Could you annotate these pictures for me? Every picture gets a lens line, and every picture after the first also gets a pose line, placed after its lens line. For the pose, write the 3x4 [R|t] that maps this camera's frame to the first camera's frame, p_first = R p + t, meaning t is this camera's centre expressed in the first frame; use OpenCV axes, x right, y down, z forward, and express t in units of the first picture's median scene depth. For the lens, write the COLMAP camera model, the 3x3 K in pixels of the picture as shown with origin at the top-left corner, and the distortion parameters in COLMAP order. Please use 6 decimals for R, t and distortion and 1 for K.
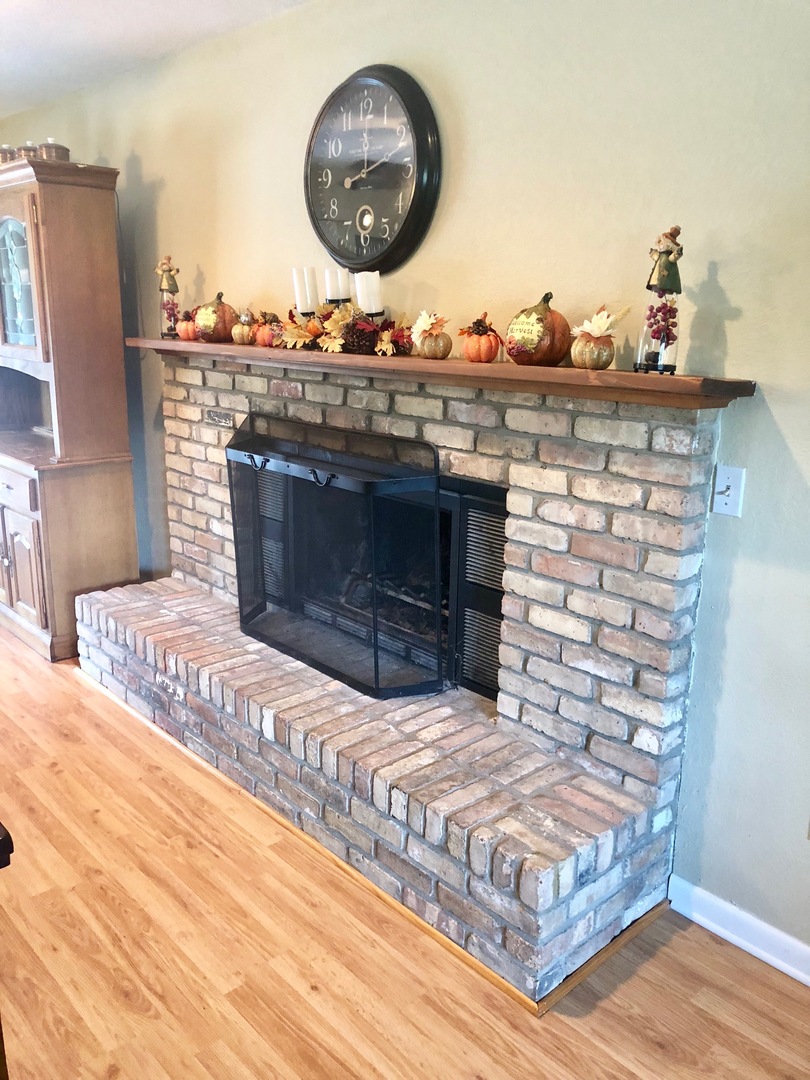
lens RADIAL K [[888.3, 0, 406.8], [0, 888.3, 501.3], [0, 0, 1]] dist [0.050983, -0.048372]
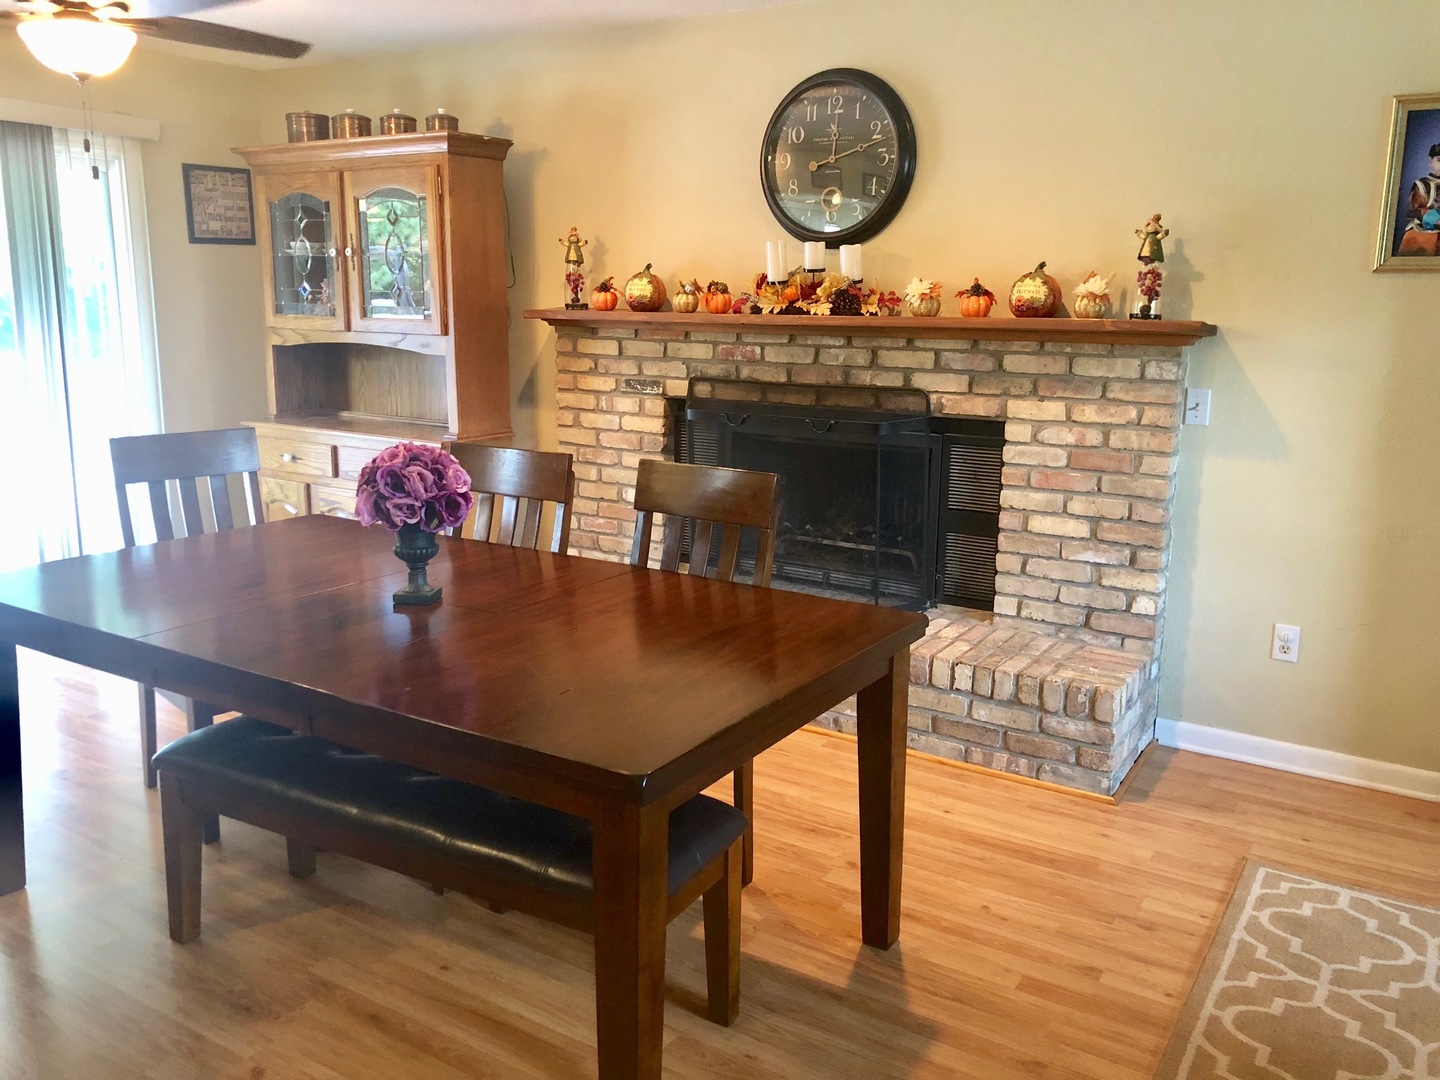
lens RADIAL K [[1184.4, 0, 722.9], [0, 1184.4, 476.1], [0, 0, 1]] dist [0.050983, -0.048372]
pose [[0.964310, -0.049253, 0.260154, -0.720117], [0.062988, 0.997012, -0.044722, 0.114476], [-0.257174, 0.059512, 0.964531, -0.488564]]
